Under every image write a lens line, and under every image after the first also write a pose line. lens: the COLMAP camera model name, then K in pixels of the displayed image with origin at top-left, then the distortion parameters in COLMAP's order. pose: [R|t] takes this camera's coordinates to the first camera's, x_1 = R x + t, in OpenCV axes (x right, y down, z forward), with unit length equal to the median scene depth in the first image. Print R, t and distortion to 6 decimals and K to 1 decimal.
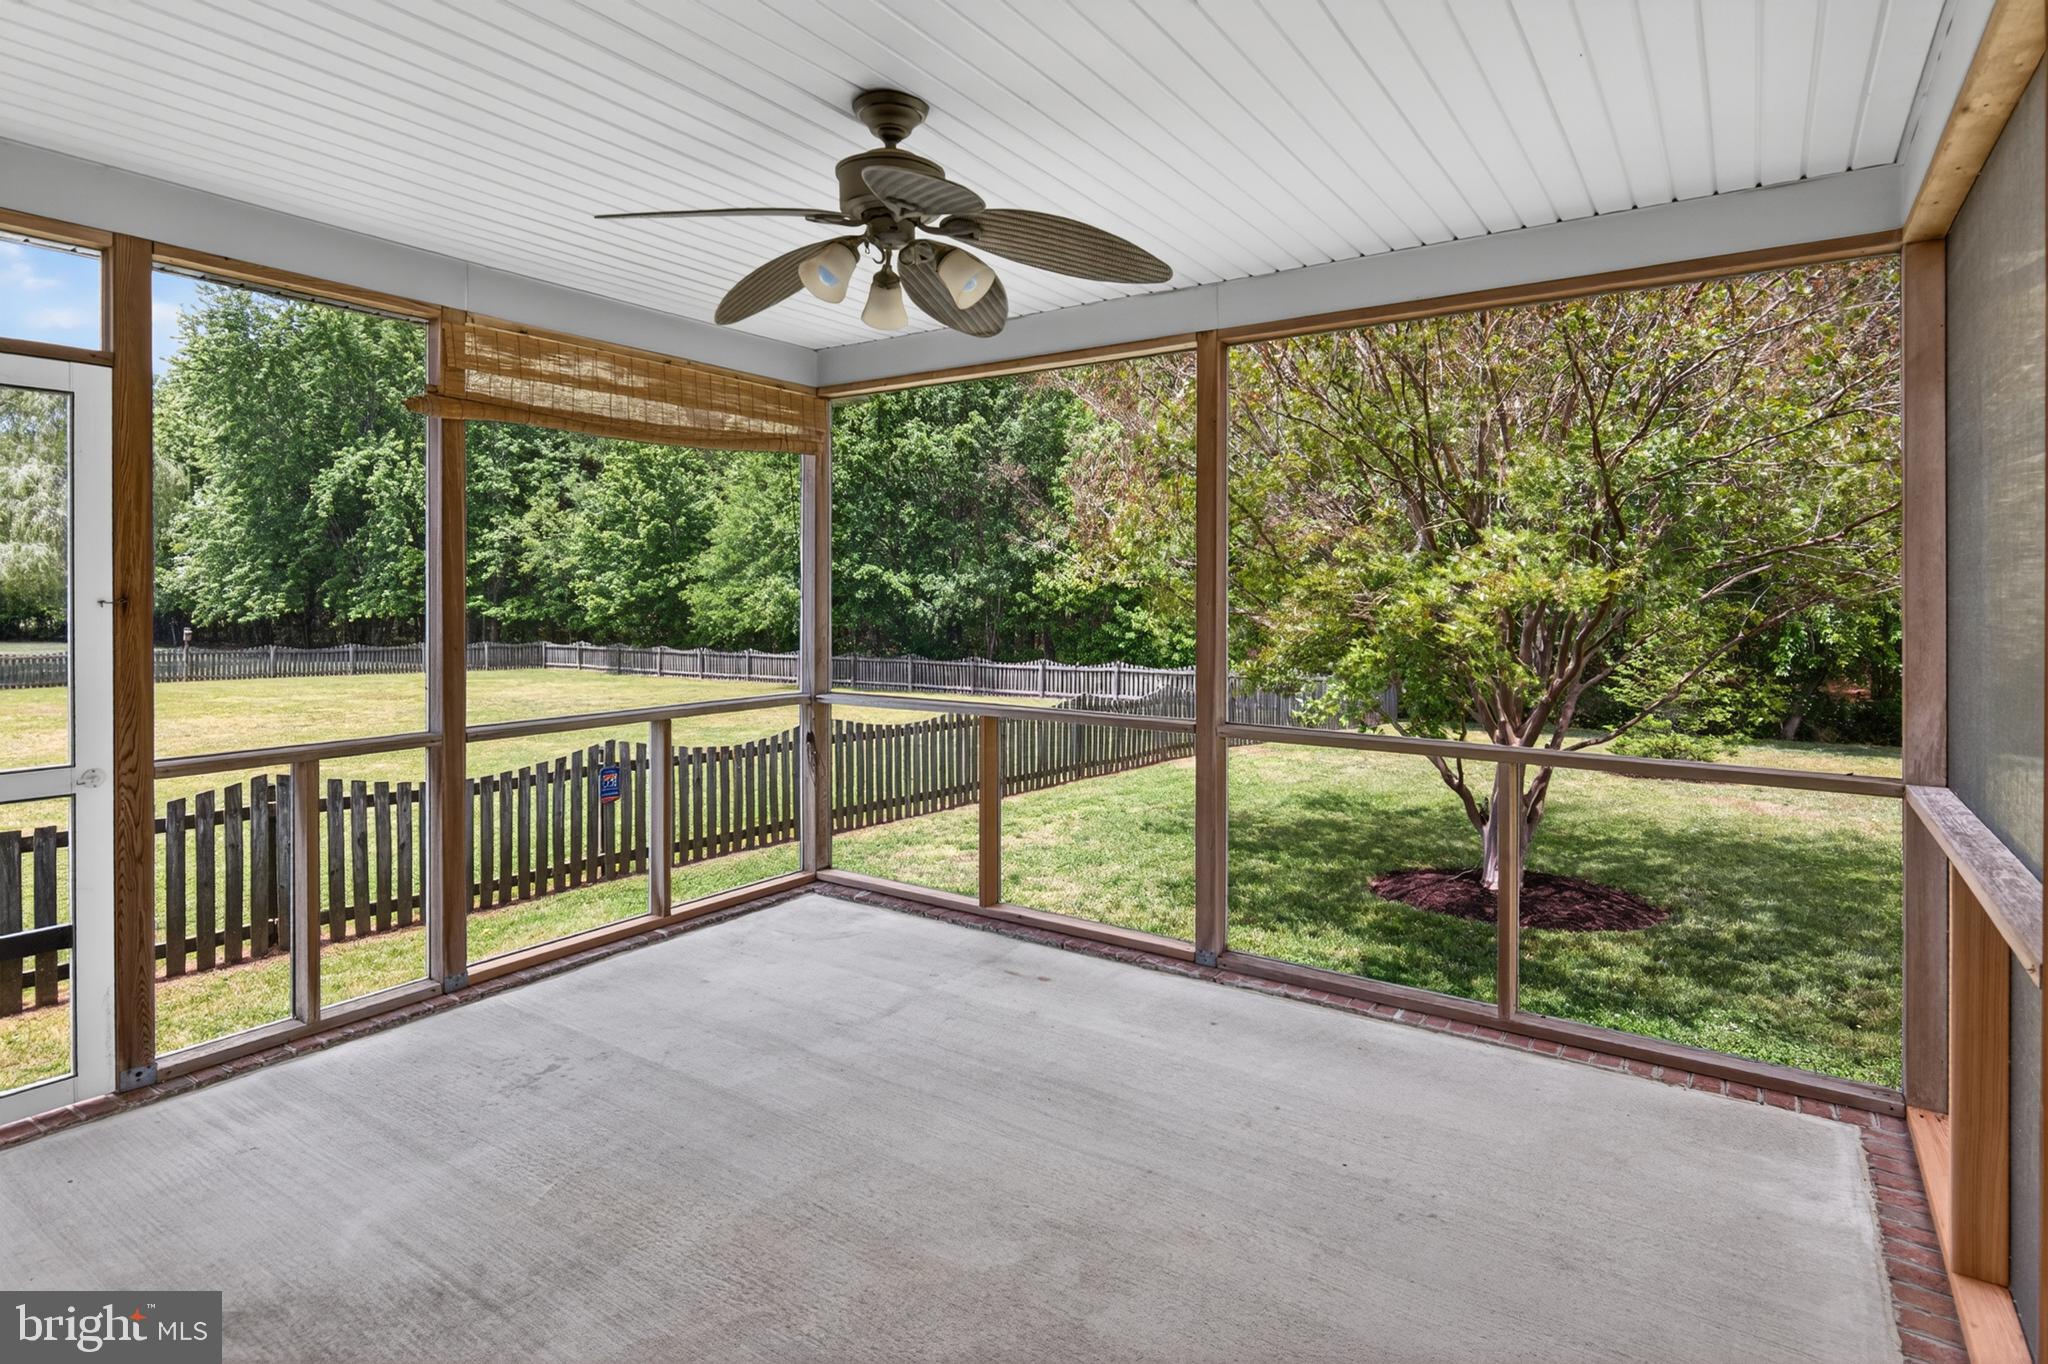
lens RADIAL K [[1065.7, 0, 1052.8], [0, 1065.7, 595.2], [0, 0, 1]] dist [0.006895, -0.003592]
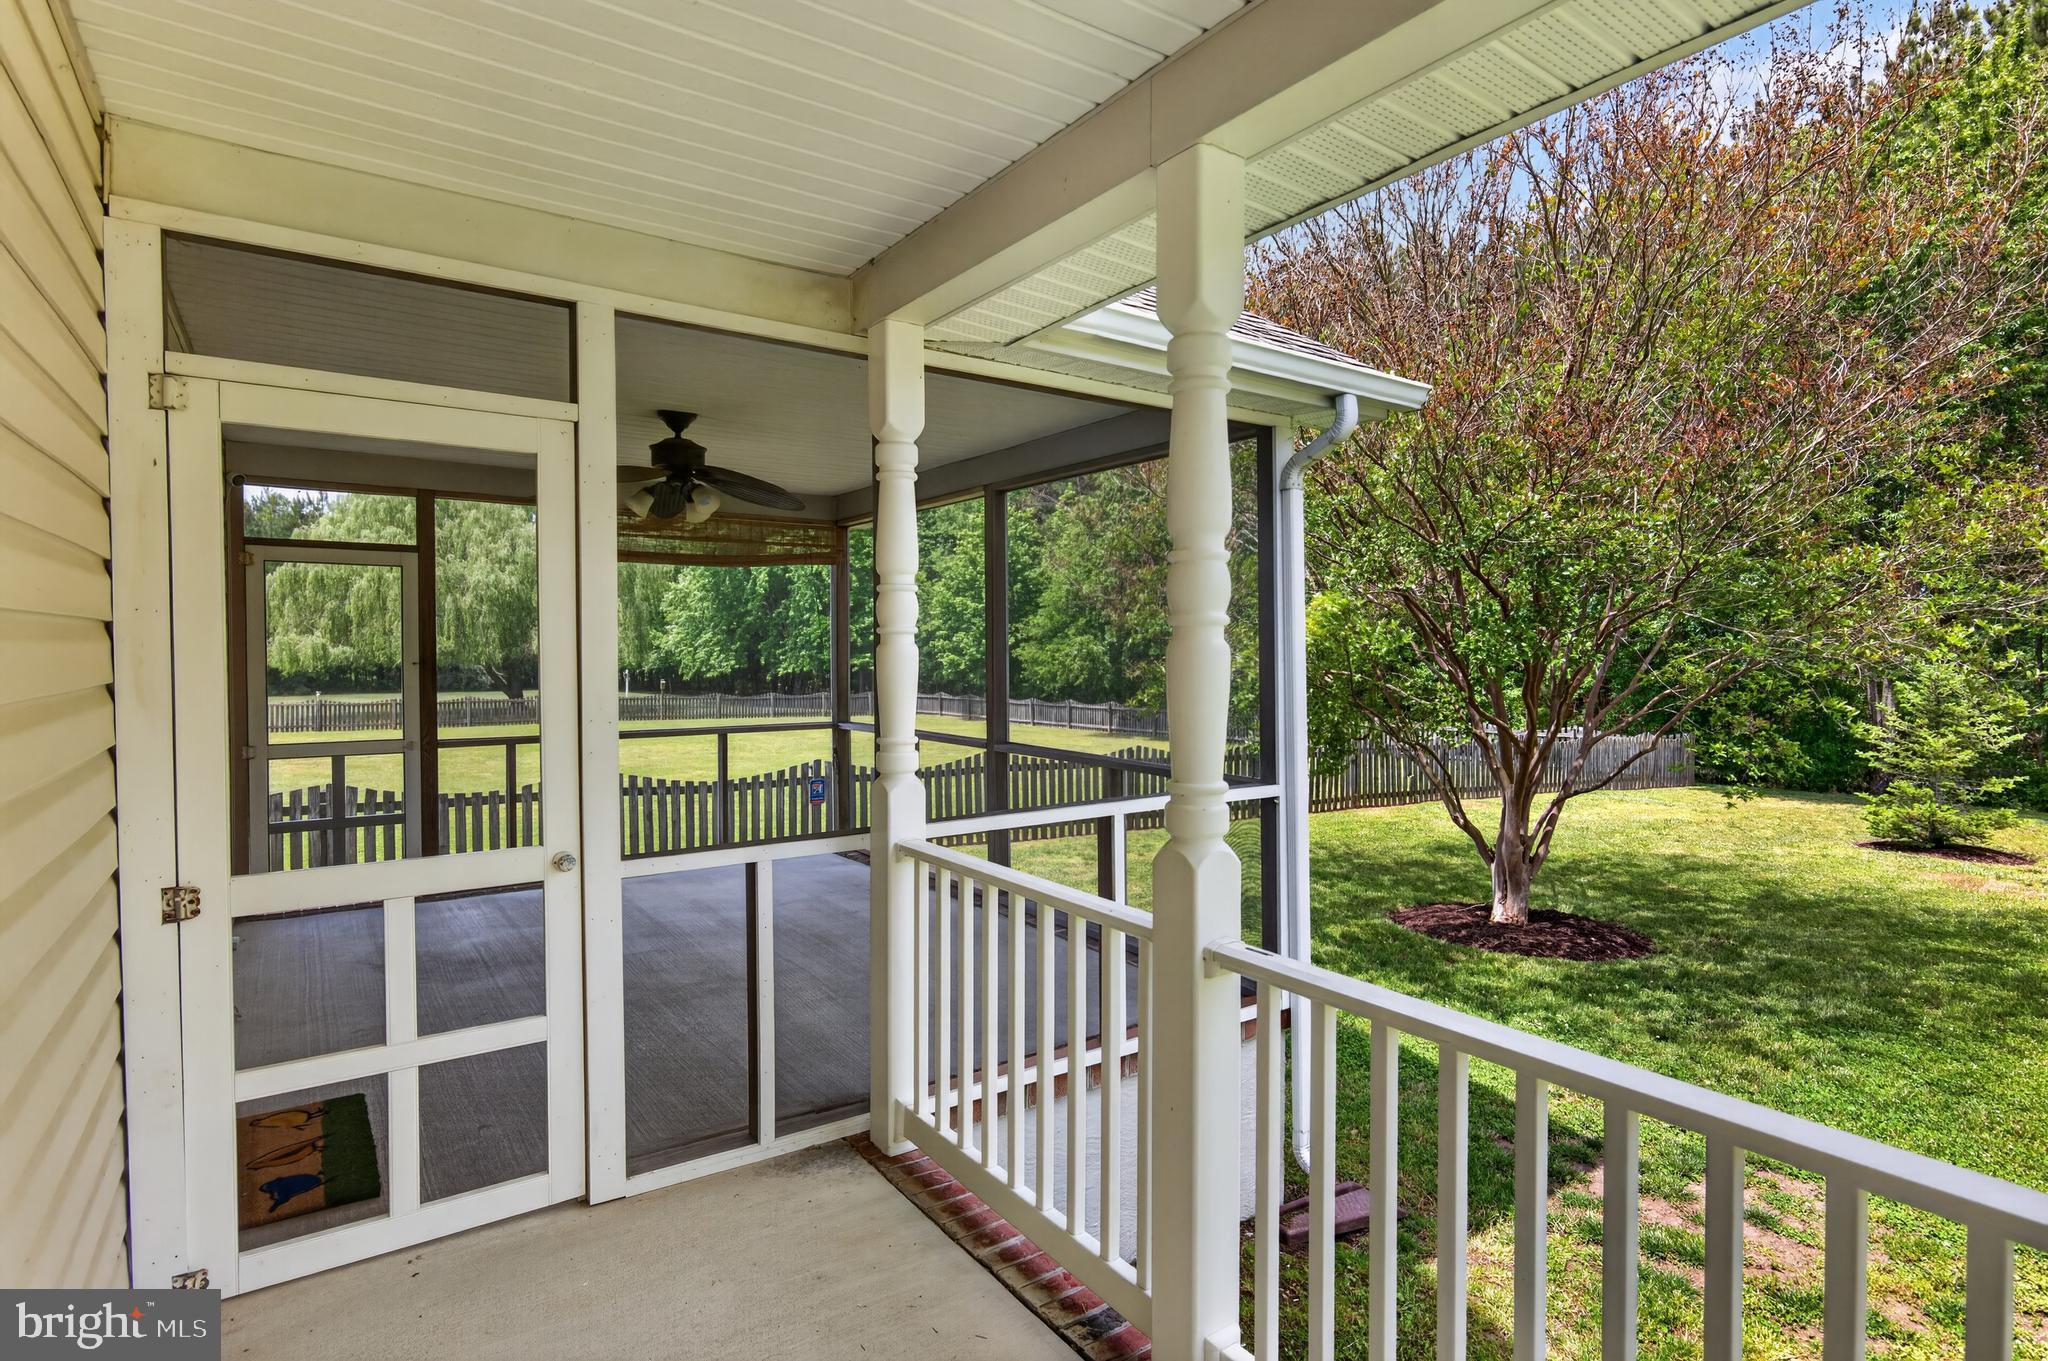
lens RADIAL K [[1065.7, 0, 1043.9], [0, 1065.7, 665.8], [0, 0, 1]] dist [0.006895, -0.003592]
pose [[0.929654, -0.000945, -0.368433, 0.100035], [0.006373, 0.999888, 0.013517, -0.001177], [0.368379, -0.014914, 0.929556, -0.049302]]
